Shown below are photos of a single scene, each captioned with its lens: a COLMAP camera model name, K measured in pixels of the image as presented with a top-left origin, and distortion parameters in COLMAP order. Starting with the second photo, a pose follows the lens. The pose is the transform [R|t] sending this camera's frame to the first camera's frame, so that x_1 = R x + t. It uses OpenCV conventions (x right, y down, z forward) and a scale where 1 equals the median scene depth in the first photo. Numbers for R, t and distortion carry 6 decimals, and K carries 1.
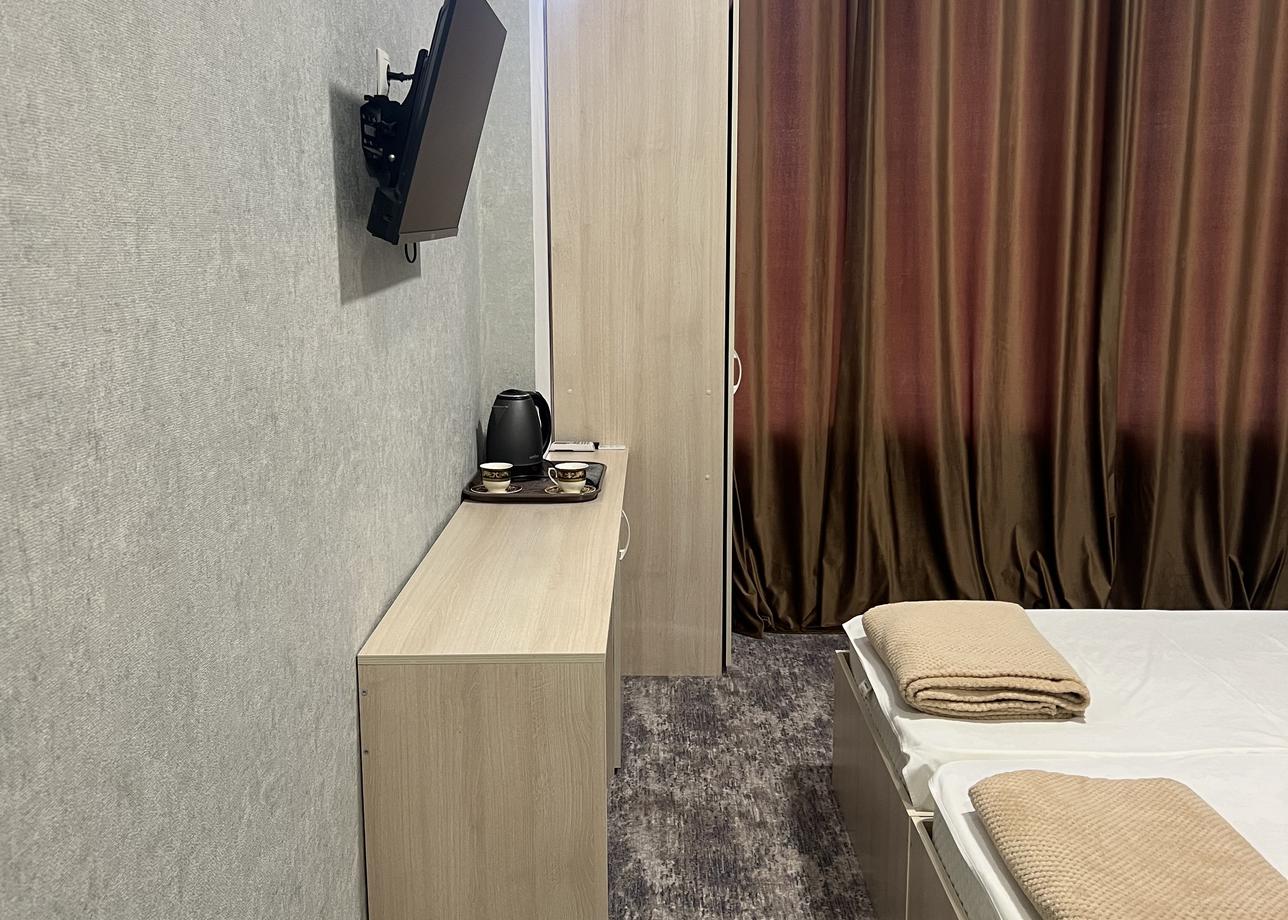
lens RADIAL K [[1408.9, 0, 644.0], [0, 1408.9, 460.0], [0, 0, 1]] dist [0.208169, -0.761178]
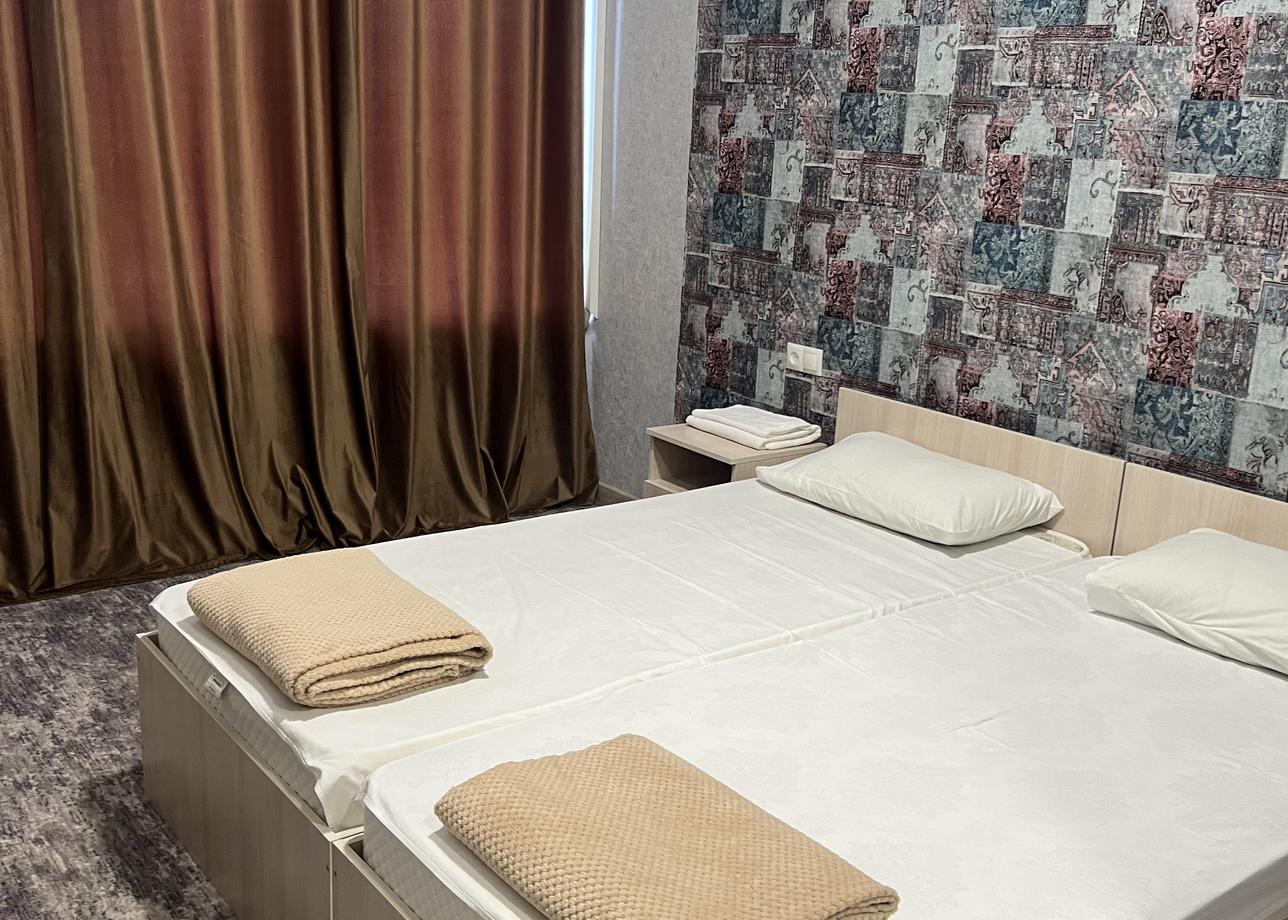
lens RADIAL K [[1295.4, 0, 644.0], [0, 1295.4, 460.0], [0, 0, 1]] dist [0.012357, -0.023492]
pose [[0.767378, -0.121189, 0.629639, -0.079968], [0.050625, 0.990362, 0.128919, -0.036526], [-0.639194, -0.067054, 0.766117, 0.226668]]
